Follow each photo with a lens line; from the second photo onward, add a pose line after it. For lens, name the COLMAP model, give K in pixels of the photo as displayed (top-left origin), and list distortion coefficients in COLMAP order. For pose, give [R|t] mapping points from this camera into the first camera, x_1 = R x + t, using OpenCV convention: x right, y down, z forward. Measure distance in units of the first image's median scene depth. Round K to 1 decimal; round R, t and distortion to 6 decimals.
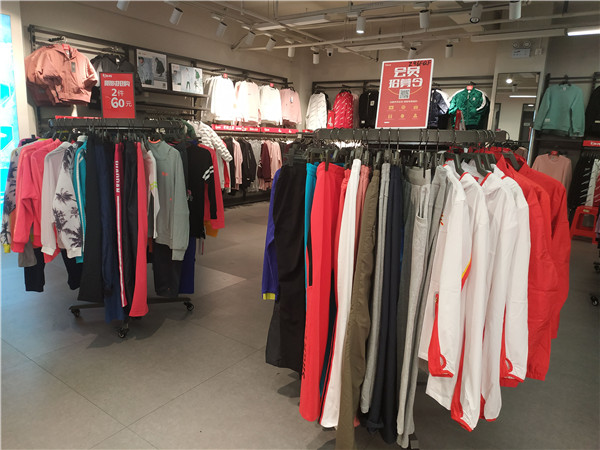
lens RADIAL K [[425.9, 0, 300.0], [0, 425.9, 225.0], [0, 0, 1]] dist [-0.016454, -0.005996]
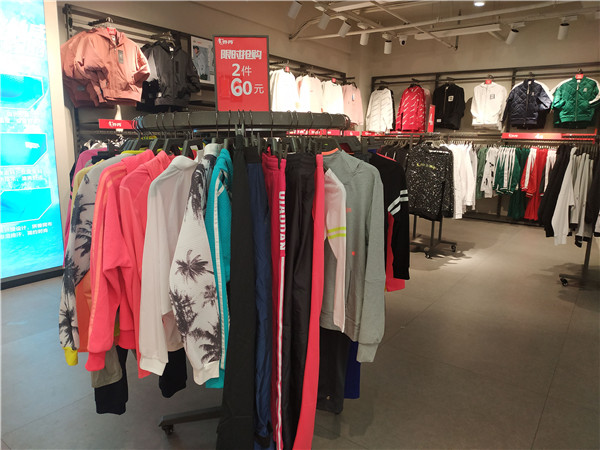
lens RADIAL K [[425.9, 0, 300.0], [0, 425.9, 225.0], [0, 0, 1]] dist [-0.016454, -0.005996]
pose [[0.999446, -0.017170, -0.028502, -0.186790], [0.016946, 0.999824, -0.008097, -0.049297], [0.028636, 0.007610, 0.999561, 0.226687]]
